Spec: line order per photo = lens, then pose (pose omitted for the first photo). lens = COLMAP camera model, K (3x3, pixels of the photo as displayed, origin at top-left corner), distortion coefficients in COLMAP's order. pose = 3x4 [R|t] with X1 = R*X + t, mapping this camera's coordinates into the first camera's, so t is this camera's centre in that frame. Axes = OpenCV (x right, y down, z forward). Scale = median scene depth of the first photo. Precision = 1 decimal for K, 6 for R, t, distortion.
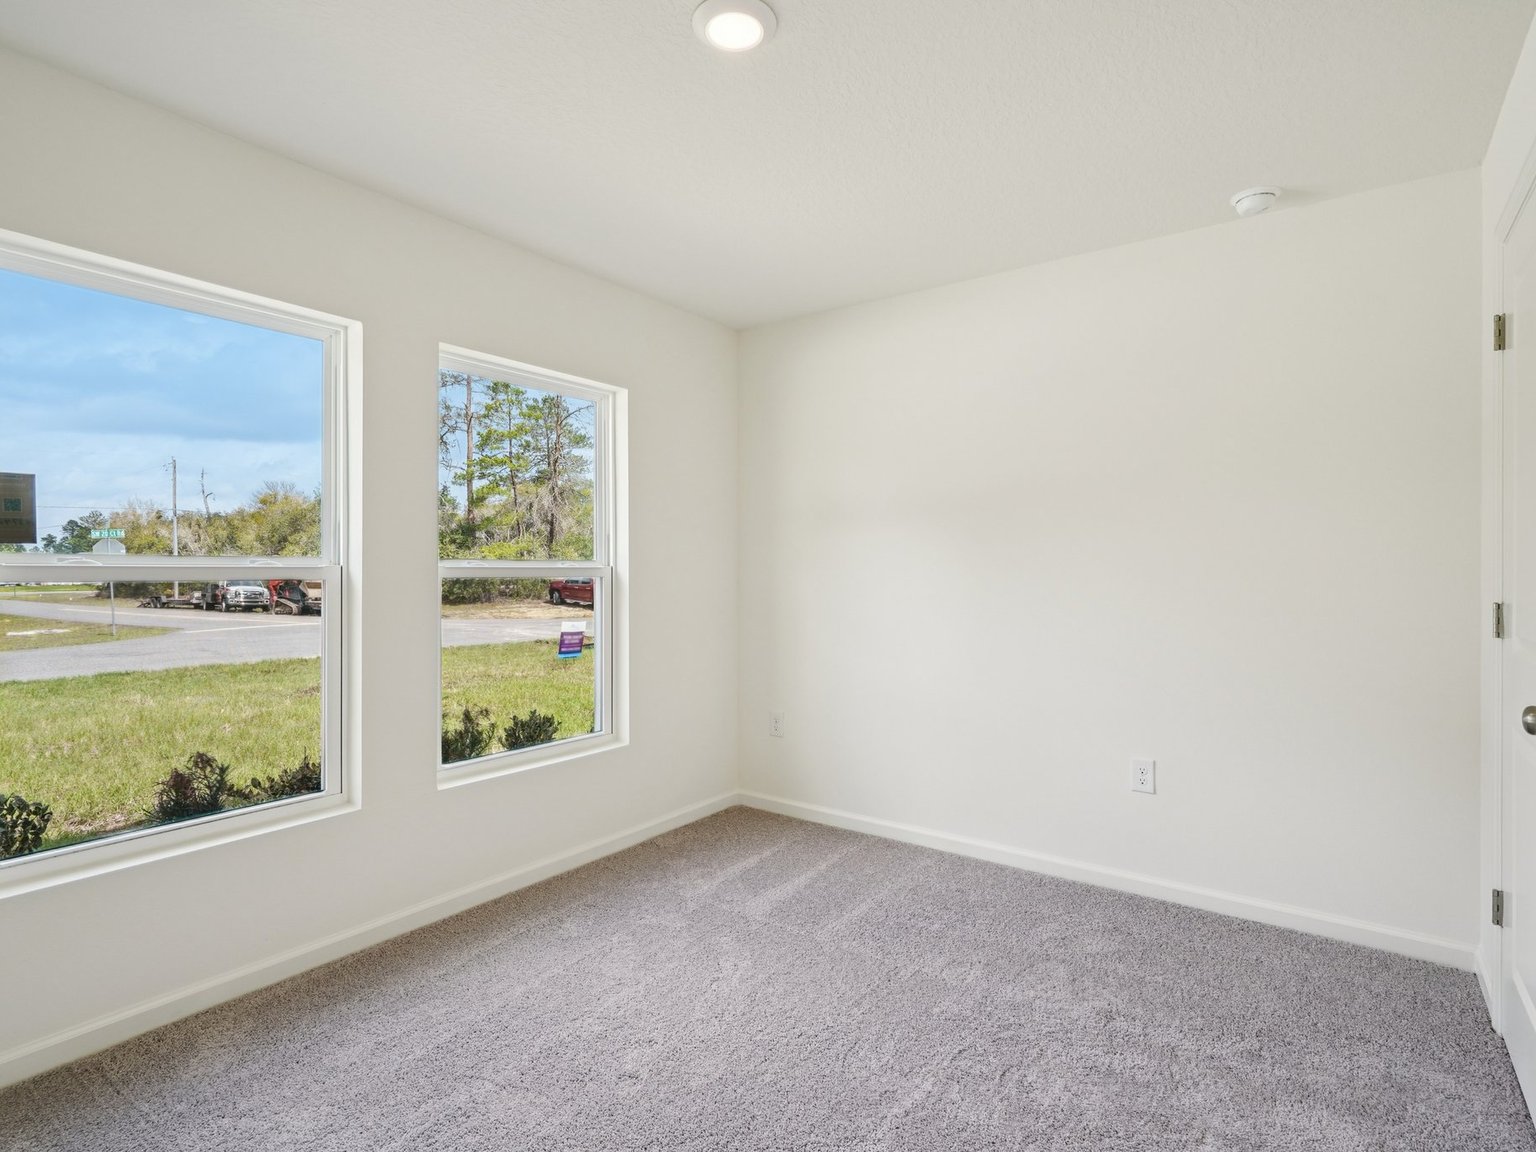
lens RADIAL K [[785.5, 0, 768.0], [0, 785.5, 576.0], [0, 0, 1]] dist [-0.006103, 0.000127]
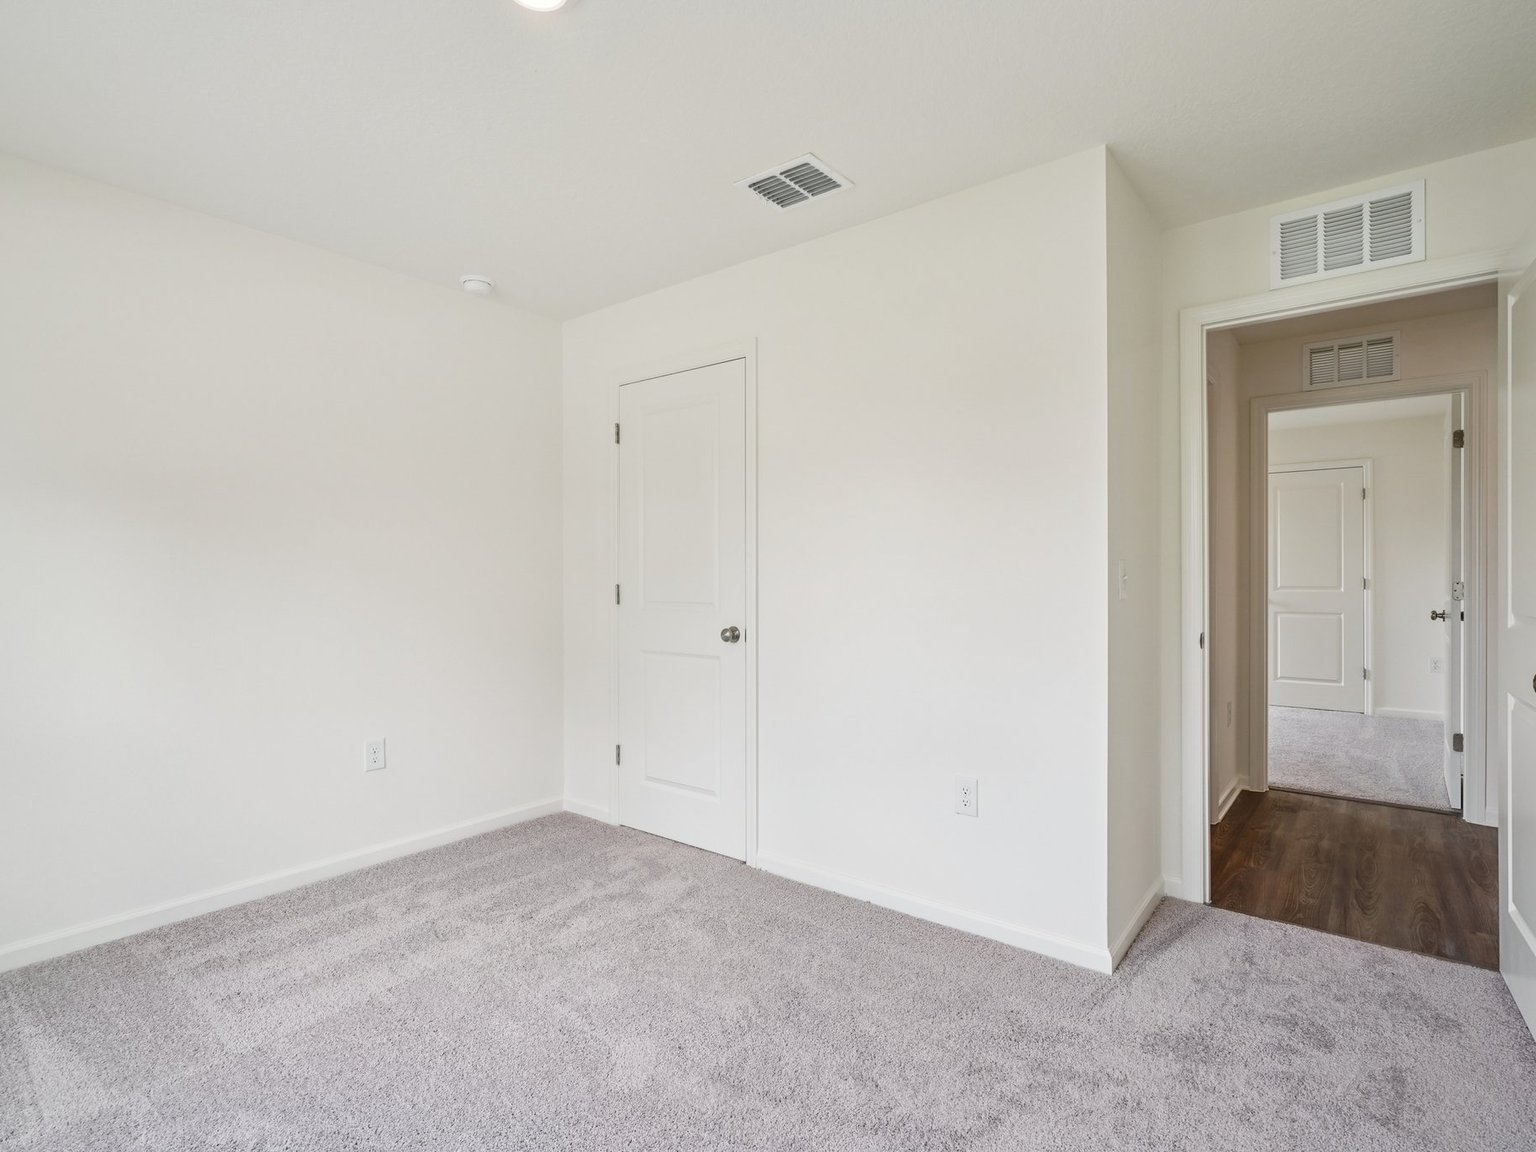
lens RADIAL K [[785.5, 0, 768.0], [0, 785.5, 576.0], [0, 0, 1]] dist [-0.006103, 0.000127]
pose [[0.042794, -0.009524, 0.999039, -0.671570], [0.012772, 0.999878, 0.008985, 0.002631], [-0.999002, 0.012375, 0.042911, 0.458384]]
